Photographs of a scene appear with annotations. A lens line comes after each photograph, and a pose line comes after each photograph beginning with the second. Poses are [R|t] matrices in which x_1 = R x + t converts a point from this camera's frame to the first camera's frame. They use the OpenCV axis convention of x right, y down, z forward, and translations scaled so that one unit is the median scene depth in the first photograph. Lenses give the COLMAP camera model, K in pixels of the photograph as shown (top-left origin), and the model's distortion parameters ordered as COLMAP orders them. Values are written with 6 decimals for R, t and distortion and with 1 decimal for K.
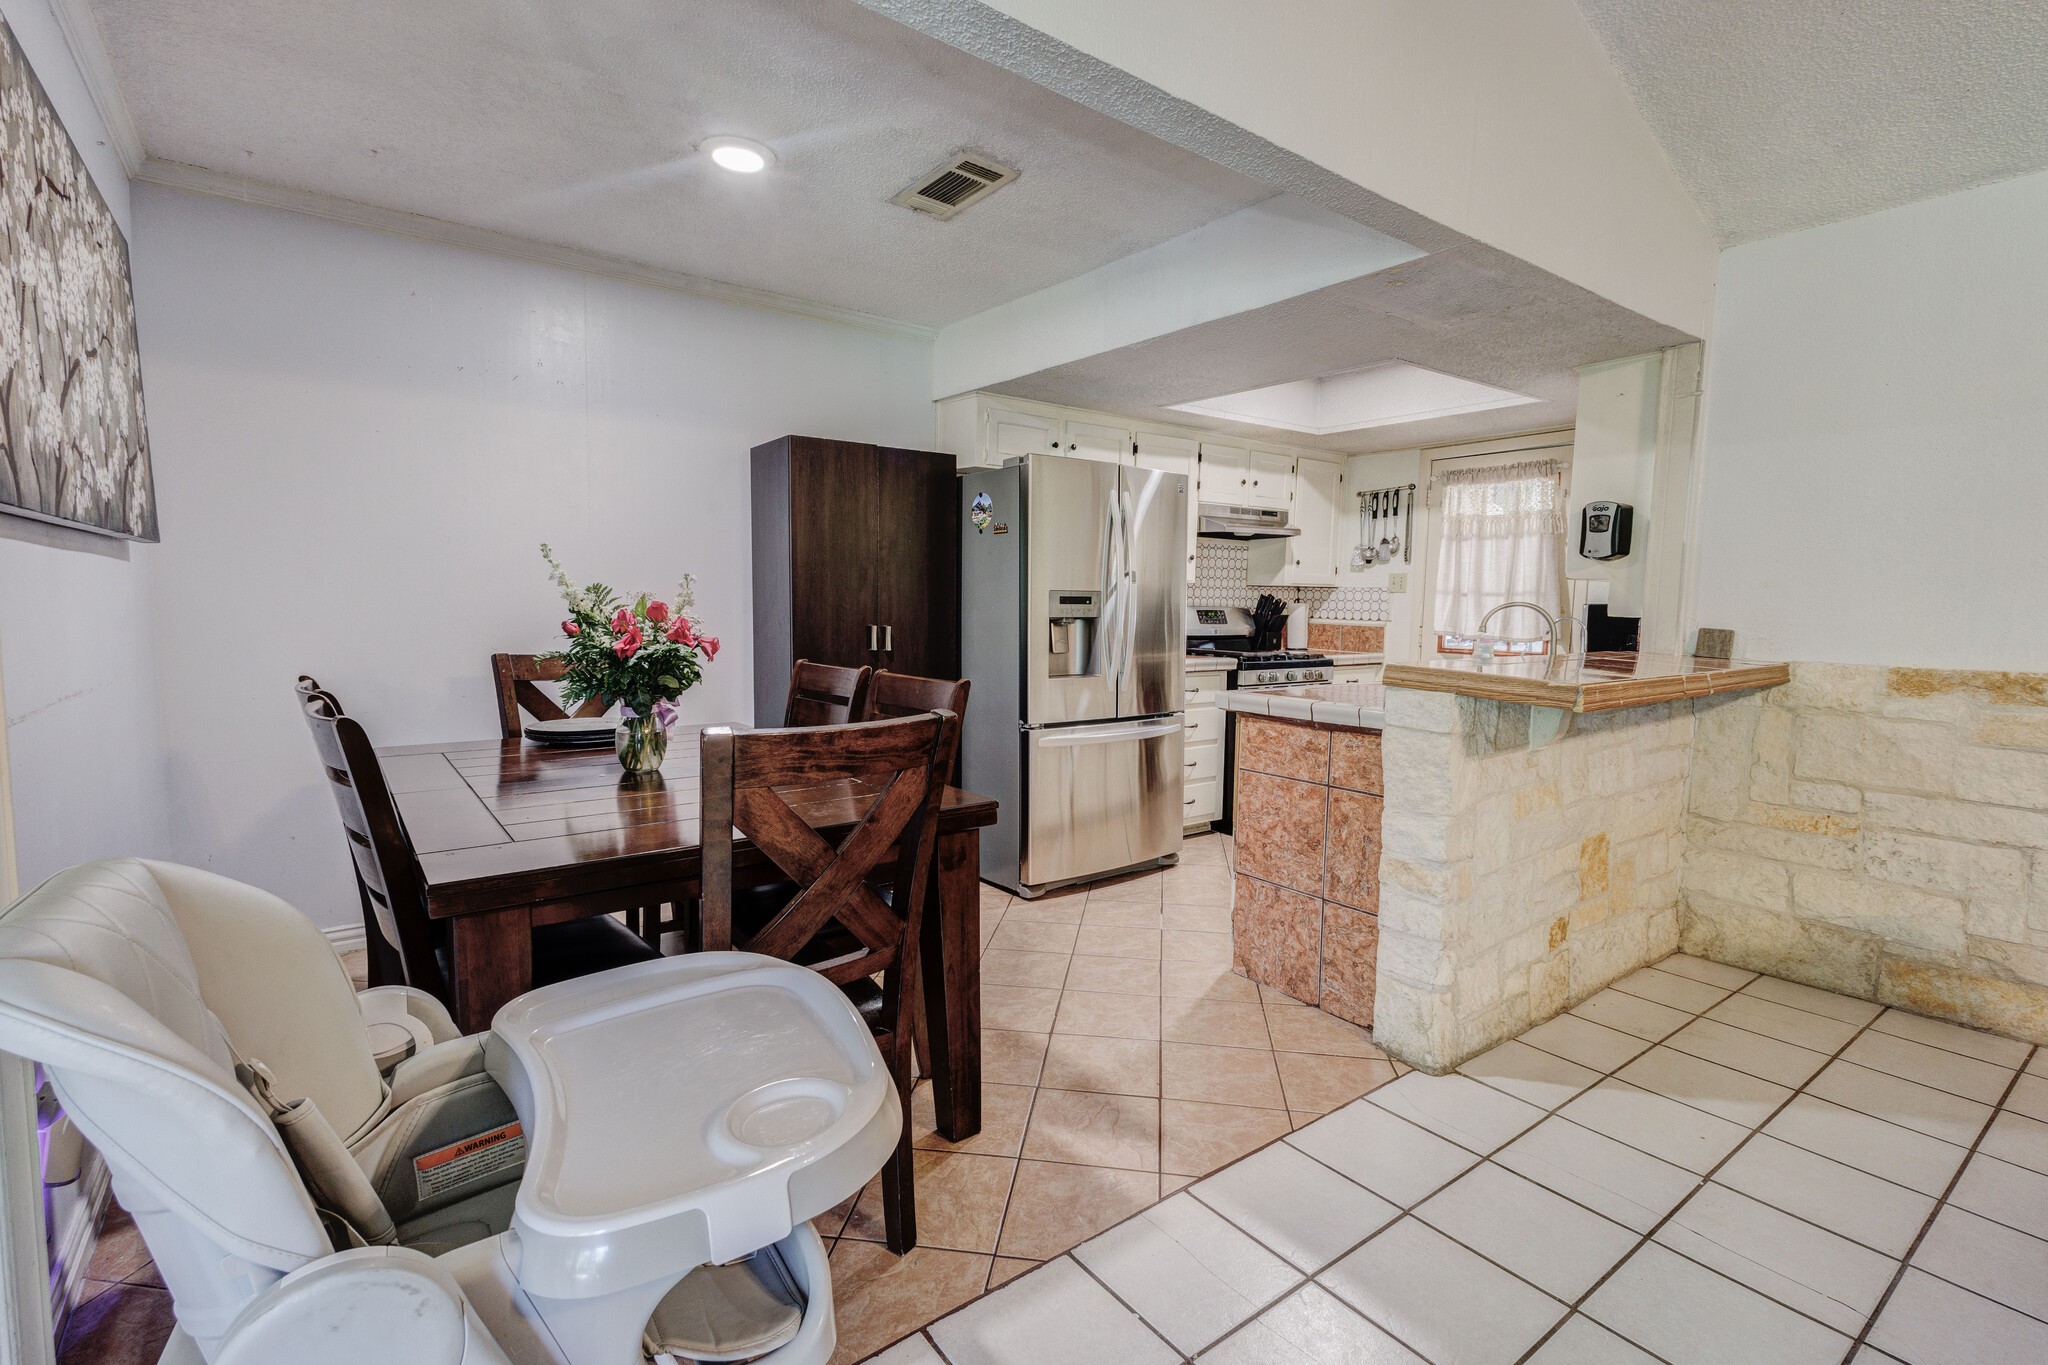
lens RADIAL K [[942.9, 0, 1024.7], [0, 942.9, 678.7], [0, 0, 1]] dist [0.007982, 0.000028]
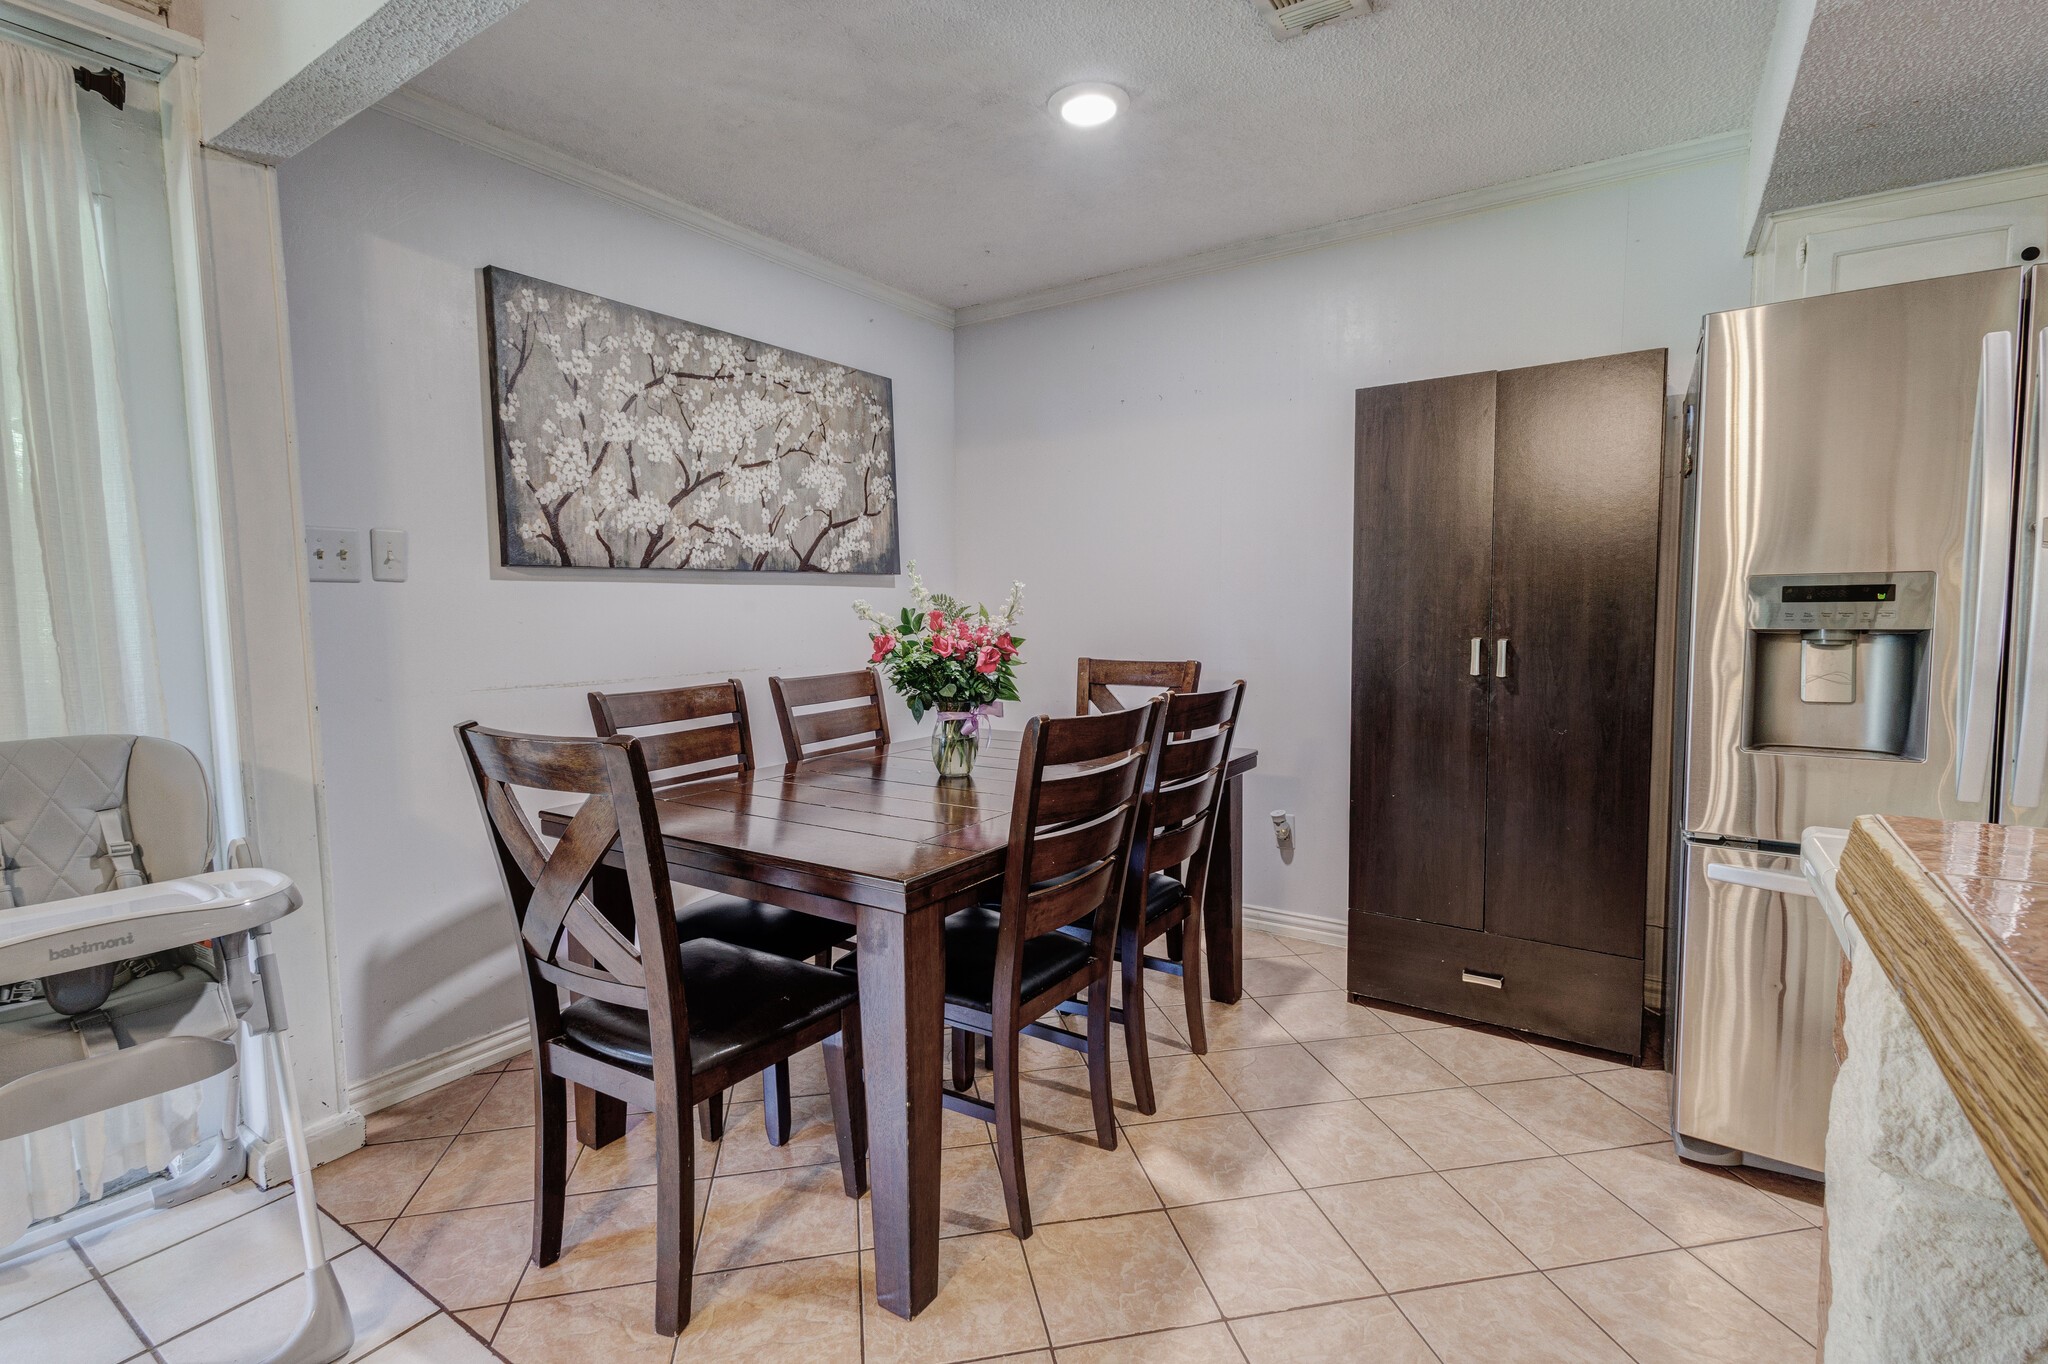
lens RADIAL K [[942.9, 0, 1024.7], [0, 942.9, 678.2], [0, 0, 1]] dist [0.007982, 0.000028]
pose [[0.331170, 0.057420, -0.941822, 0.362550], [-0.064119, 0.997209, 0.038251, -0.032193], [0.941390, 0.047721, 0.333928, 0.450676]]
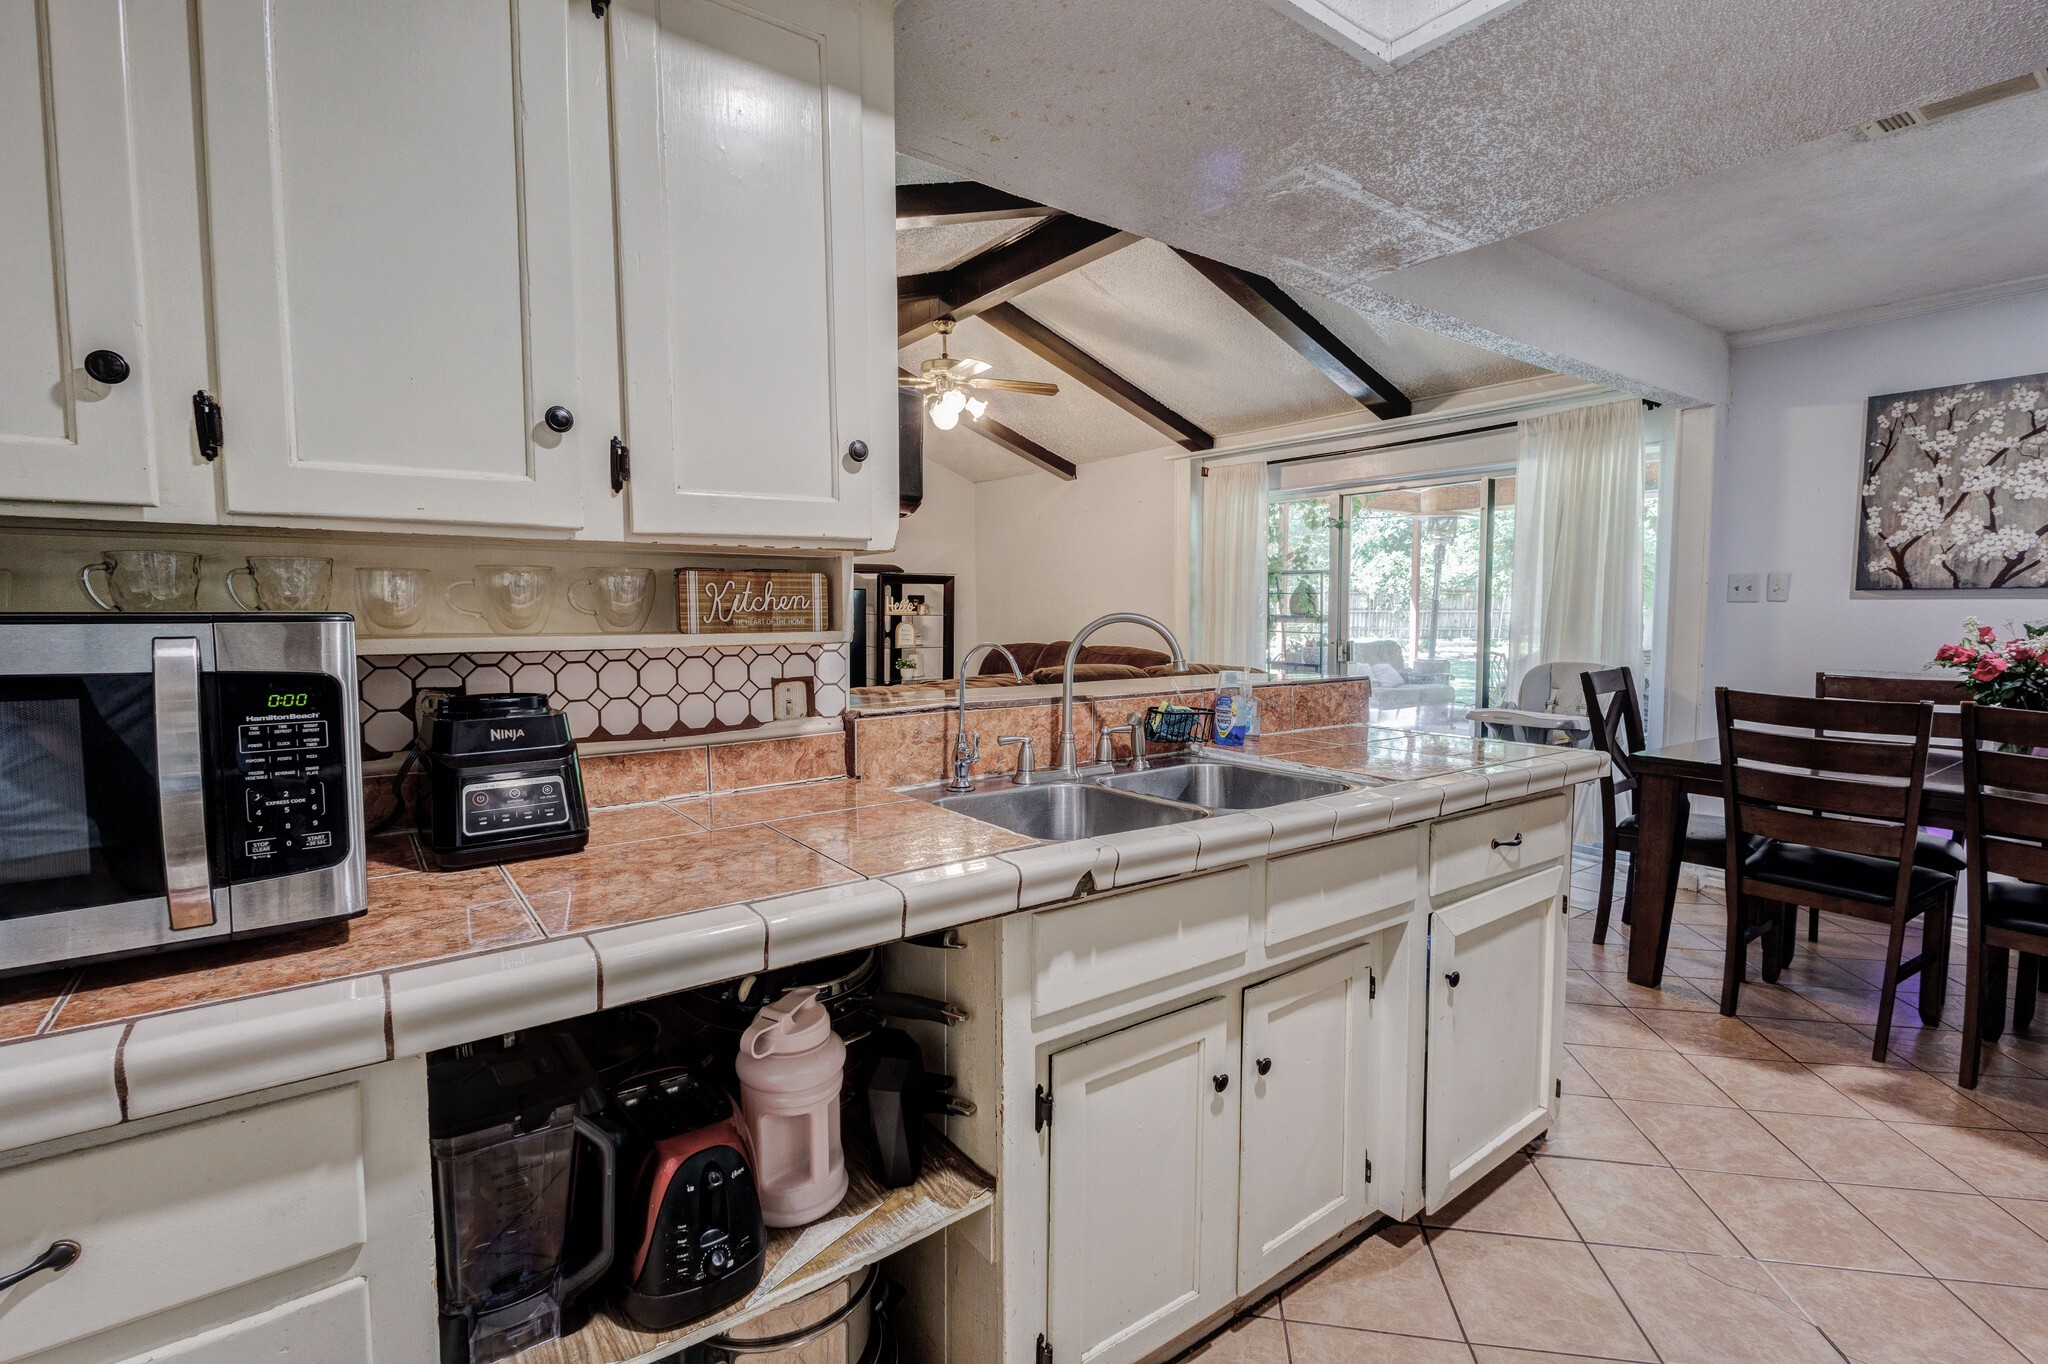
lens RADIAL K [[942.9, 0, 1024.7], [0, 942.9, 678.2], [0, 0, 1]] dist [0.007982, 0.000028]
pose [[-0.999803, -0.018786, 0.006453, 0.493064], [-0.017536, 0.987371, 0.157451, -0.110629], [-0.009329, 0.157307, -0.987506, 1.322982]]
